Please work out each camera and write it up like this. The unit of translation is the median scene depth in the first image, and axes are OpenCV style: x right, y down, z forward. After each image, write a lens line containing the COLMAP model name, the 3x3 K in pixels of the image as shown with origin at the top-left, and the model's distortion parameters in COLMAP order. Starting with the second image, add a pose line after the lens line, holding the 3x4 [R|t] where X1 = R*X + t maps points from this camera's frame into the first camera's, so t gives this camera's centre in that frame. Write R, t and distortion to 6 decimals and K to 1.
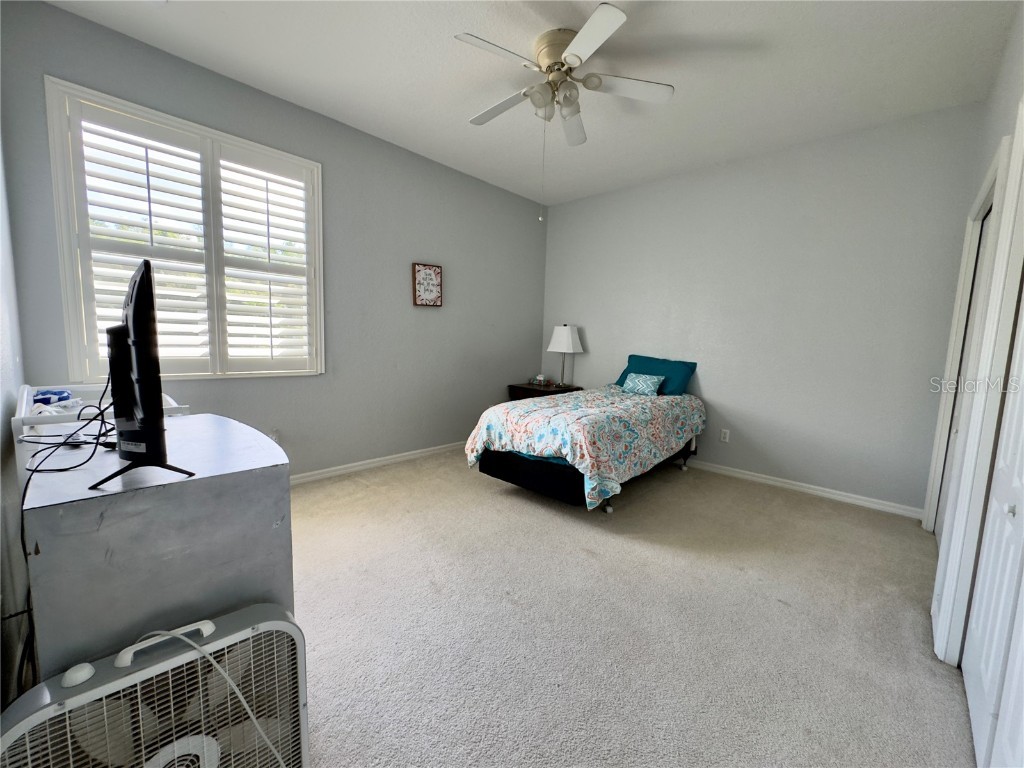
lens RADIAL K [[409.2, 0, 511.6], [0, 409.2, 383.4], [0, 0, 1]] dist [-0.003054, 0.000156]
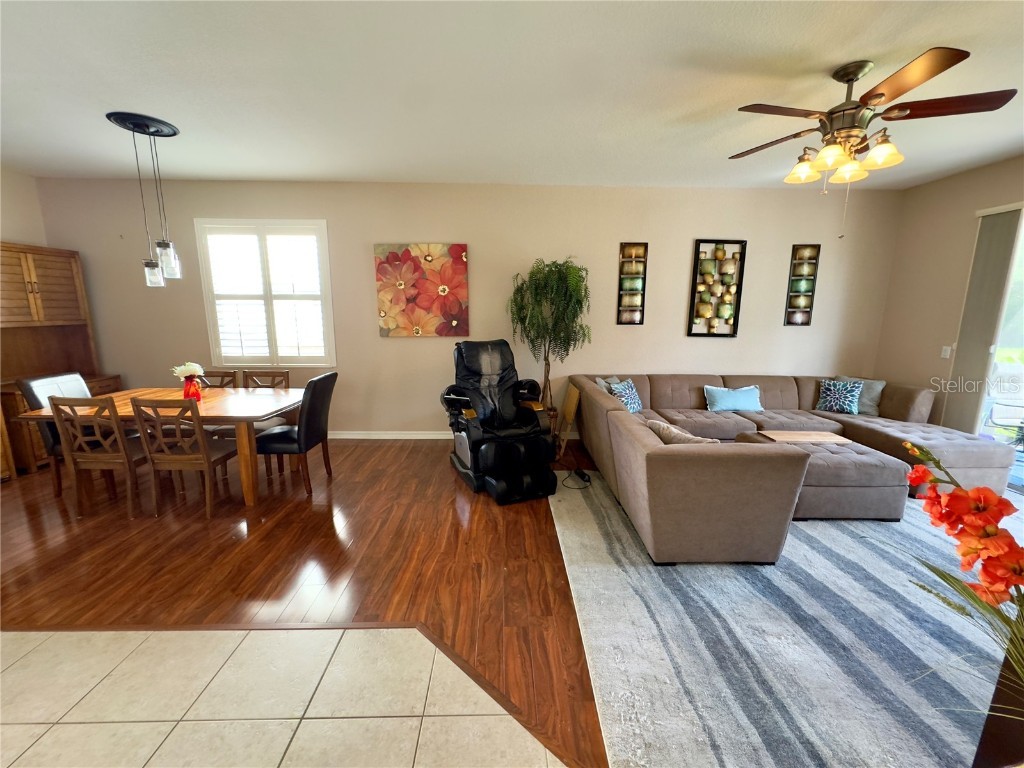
lens RADIAL K [[409.2, 0, 511.6], [0, 409.2, 383.4], [0, 0, 1]] dist [-0.003054, 0.000156]
pose [[0.713954, 0.084514, -0.695074, 1.145272], [-0.057523, 0.996413, 0.062068, -0.109734], [0.697826, -0.004331, 0.716254, 0.486461]]
